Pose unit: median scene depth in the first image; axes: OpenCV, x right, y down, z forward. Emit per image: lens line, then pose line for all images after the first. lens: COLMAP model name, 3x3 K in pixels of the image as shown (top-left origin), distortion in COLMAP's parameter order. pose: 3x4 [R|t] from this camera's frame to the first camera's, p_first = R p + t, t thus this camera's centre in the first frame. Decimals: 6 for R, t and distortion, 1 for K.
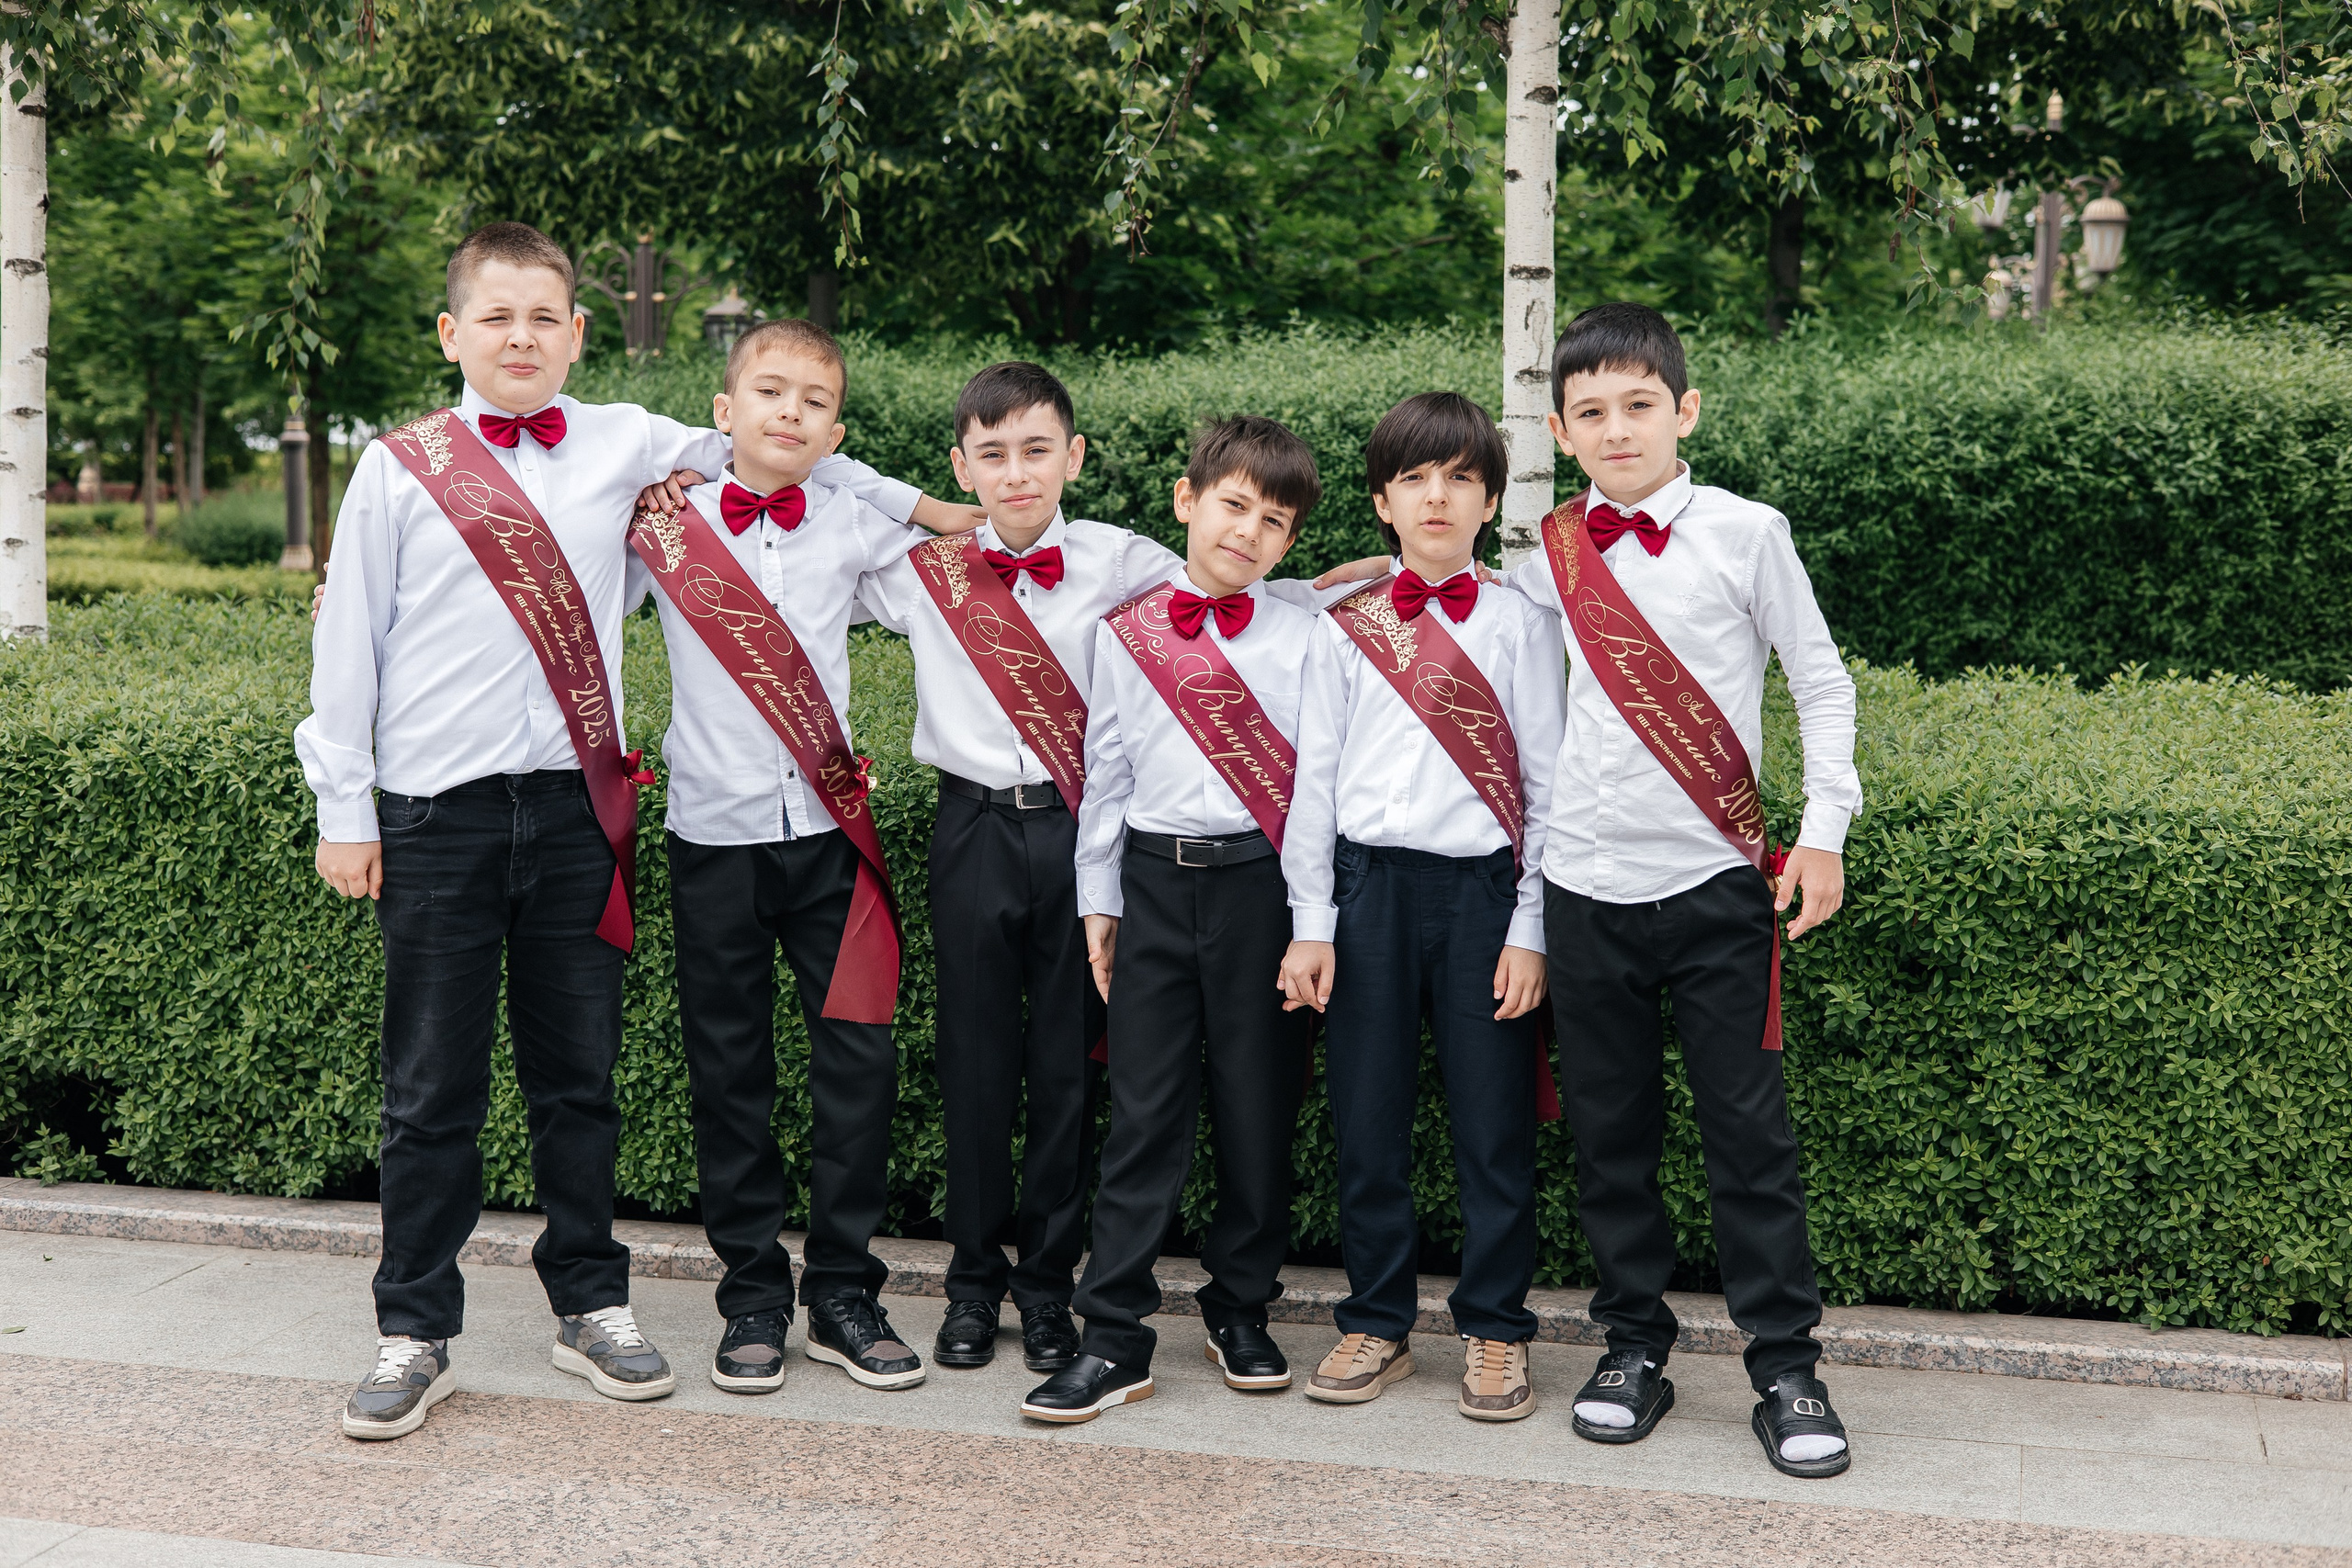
lens RADIAL K [[3316.8, 0, 1180.0], [0, 3316.8, 773.5], [0, 0, 1]] dist [0.003860, 0.064339]
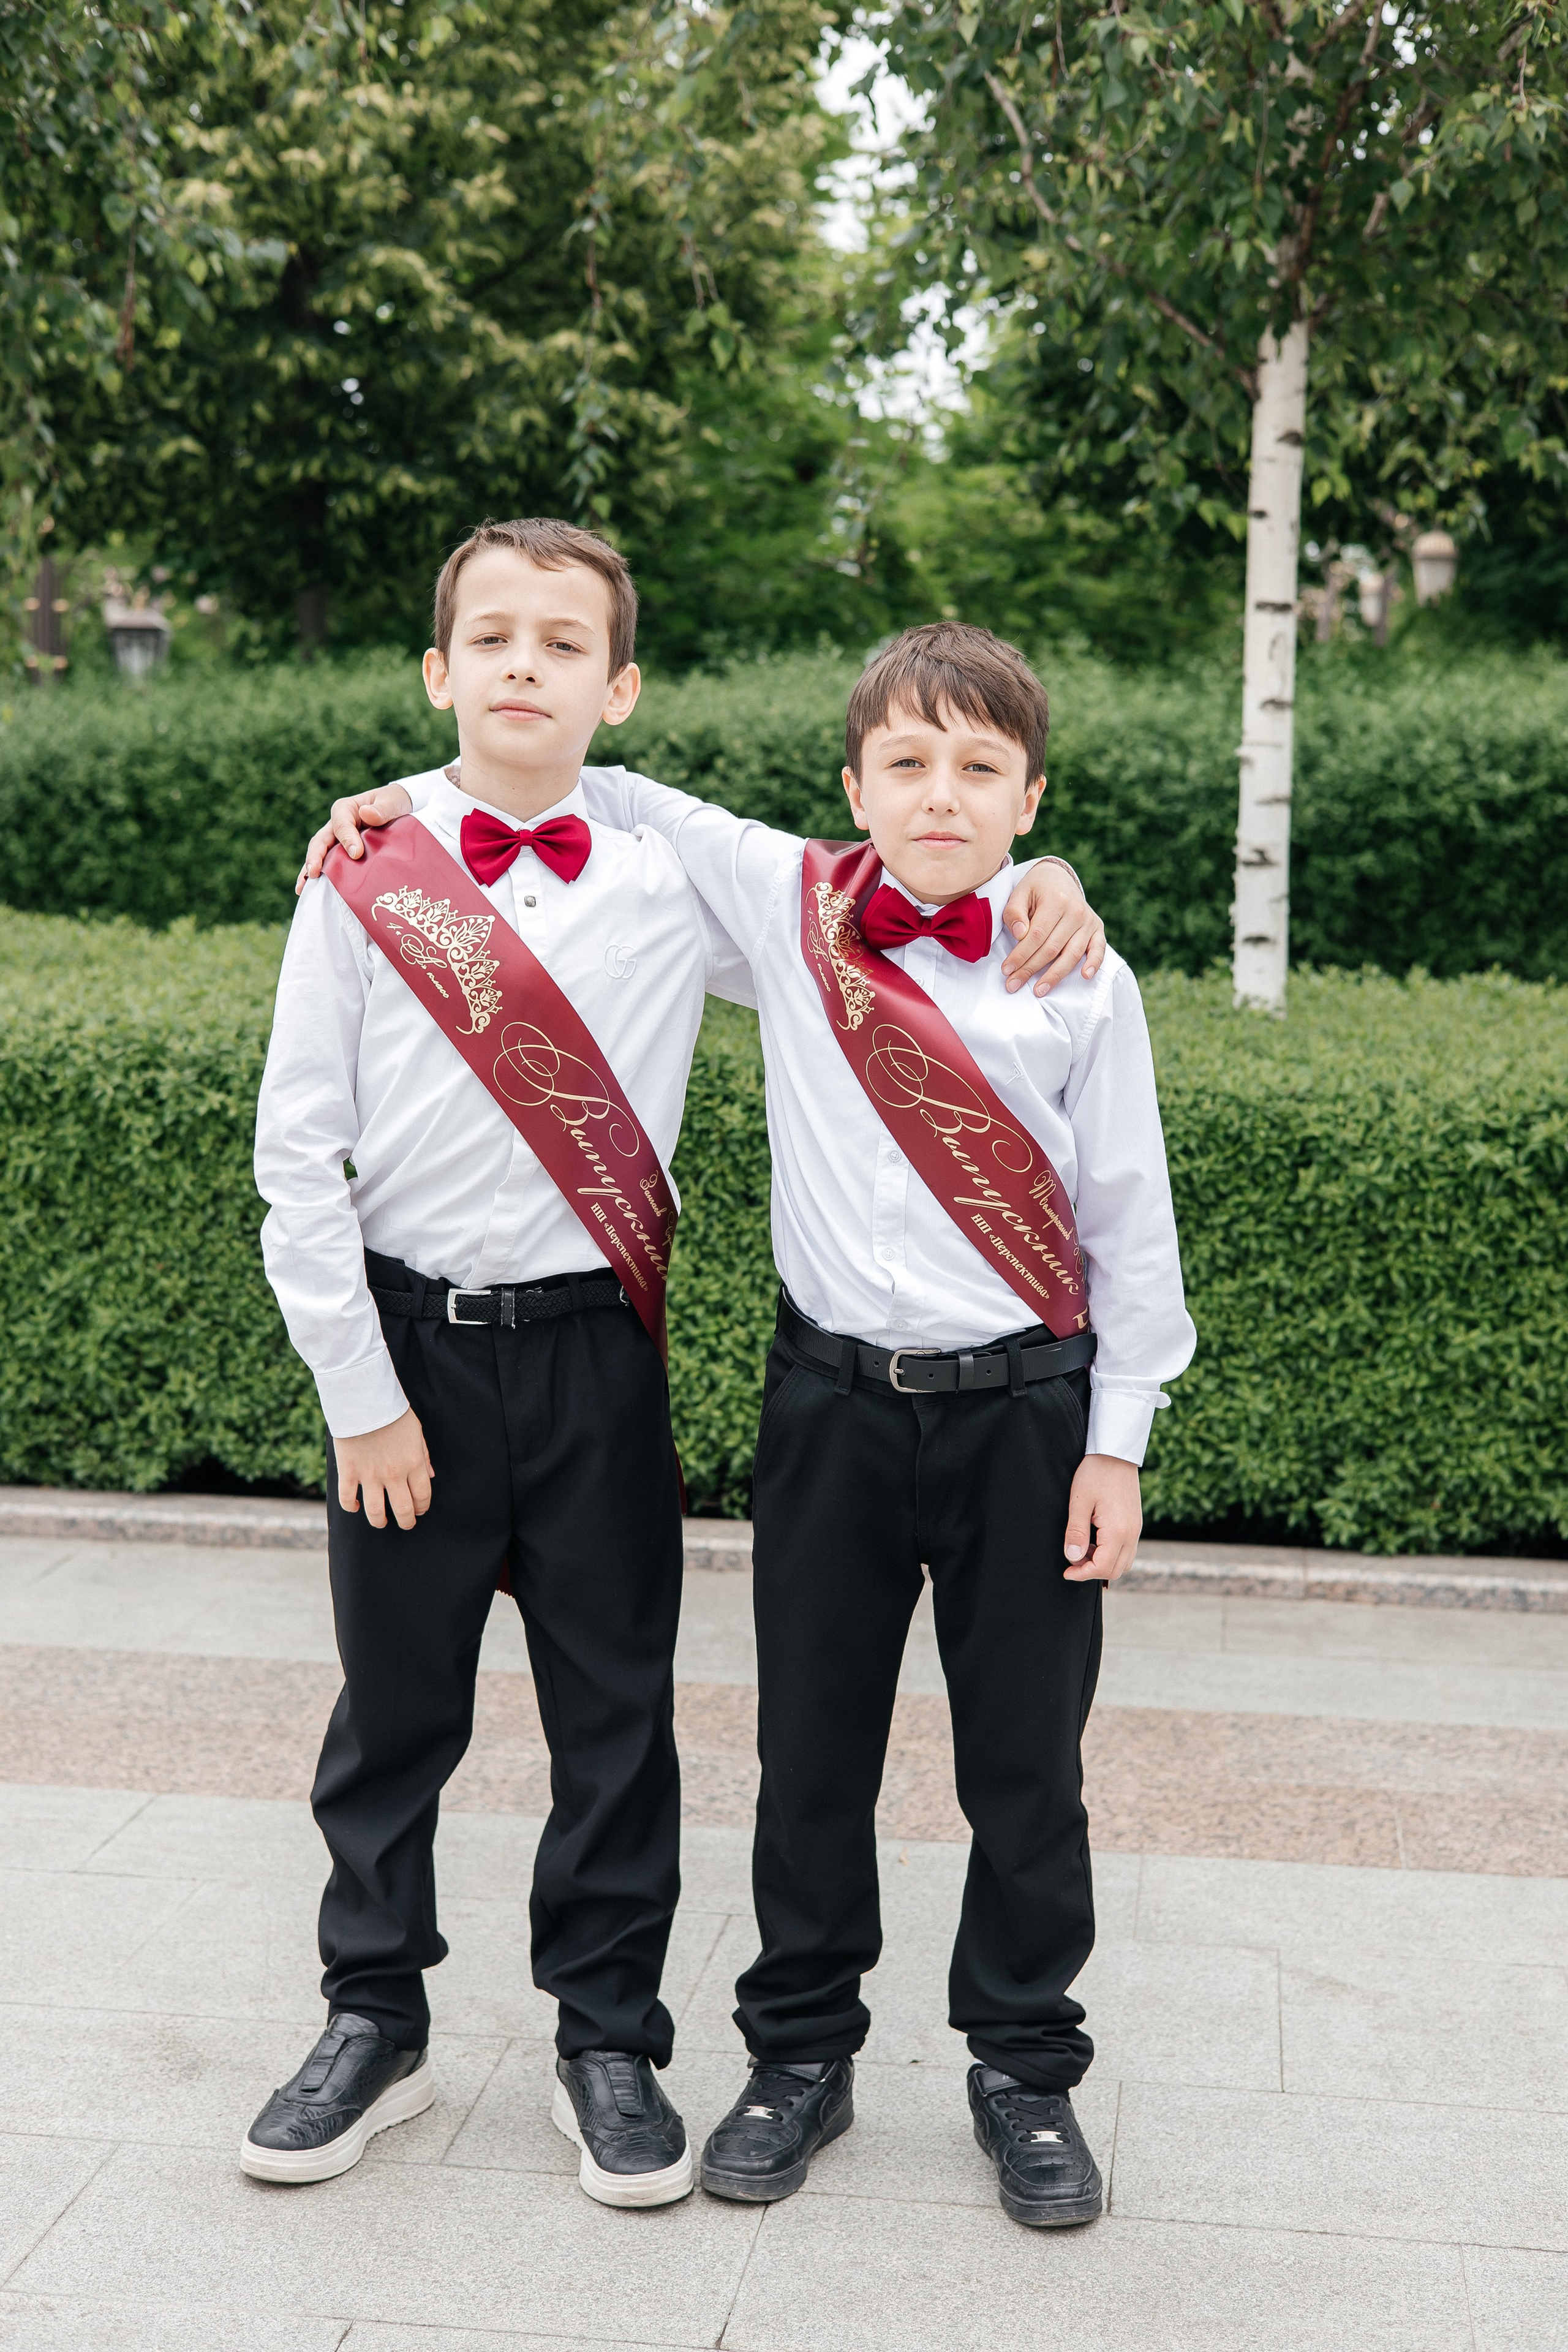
lens RADIAL K [[3331.7, 0, 781.0], [0, 3331.7, 1176.8], [0, 0, 1]] dist [0.014578, 0.024822]
pose [[0.992816, -0.002047, 0.119632, -0.192958], [-0.000902, 0.999697, 0.024586, 0.004967], [-0.119646, -0.024517, 0.992514, -0.044355]]
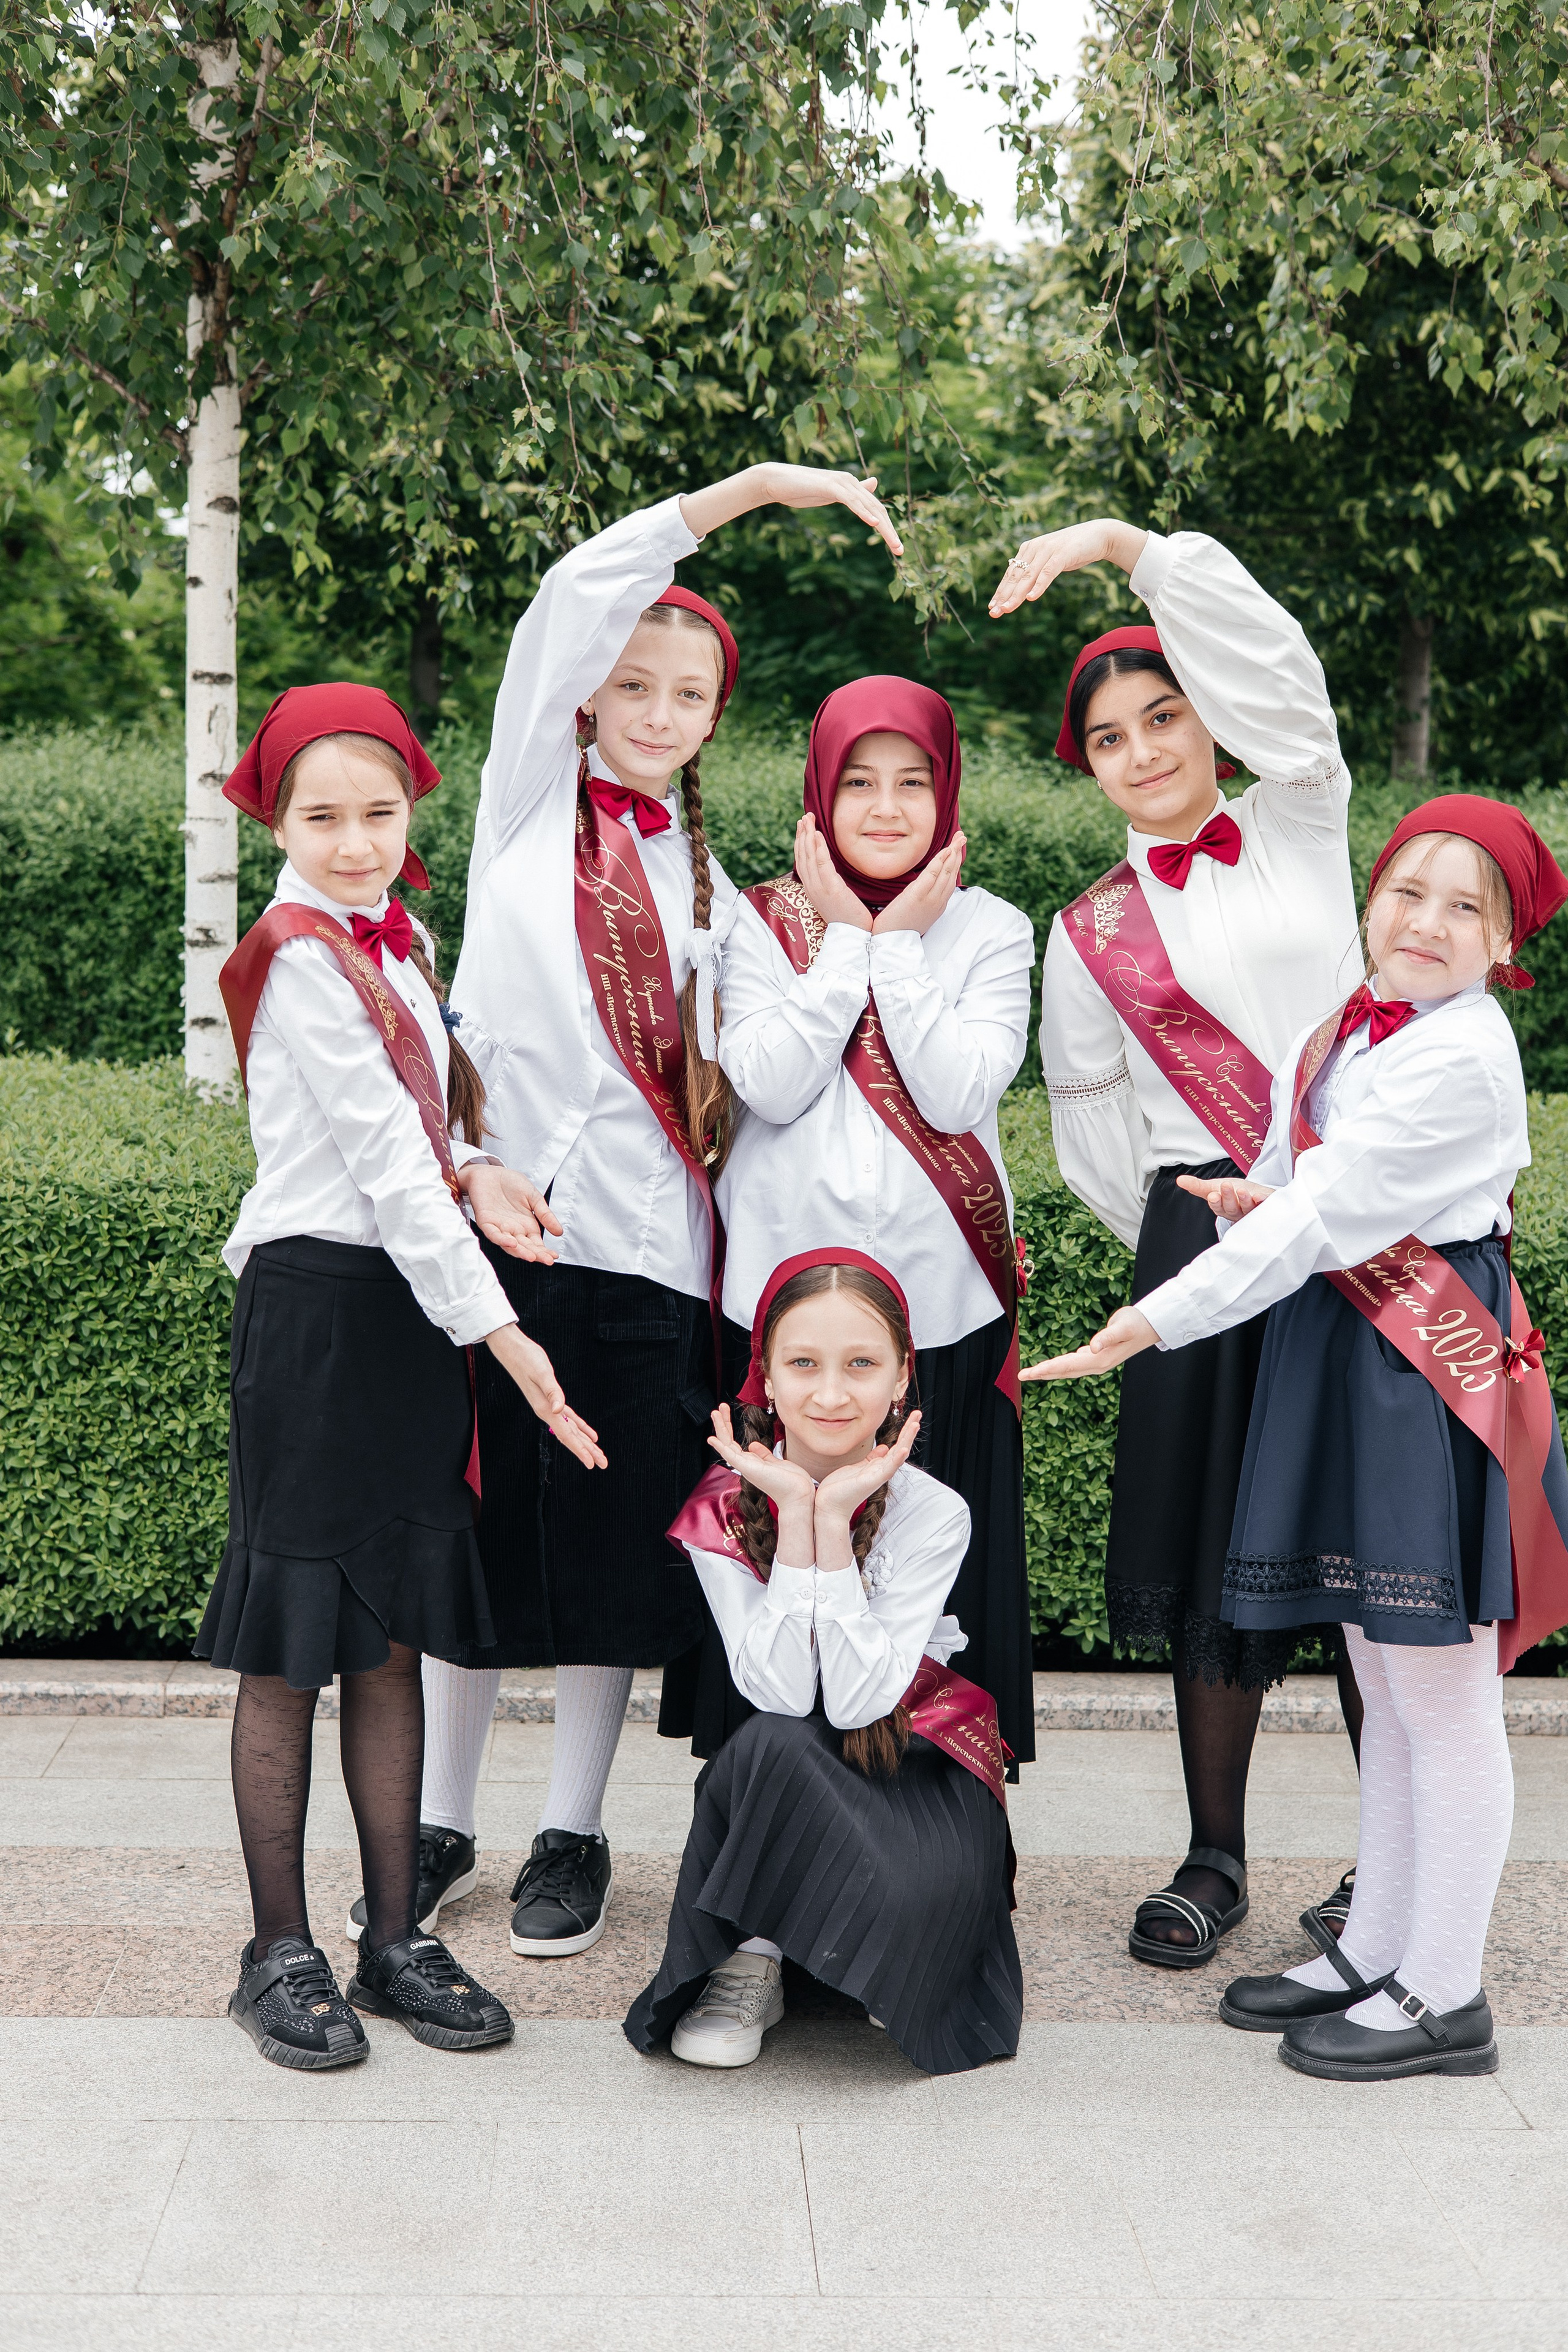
lens RADIAL K [[3305.9, 0, 784.6], [0, 3305.9, 1172.9], [0, 0, 1]] dist [-0.000056, 0.021696]
pose [[0.955731, -0.008870, 0.294107, -0.029039], [0.009494, 0.999955, -0.000691, 0.004001], [-0.294088, 0.003453, 0.955772, -0.025766]]
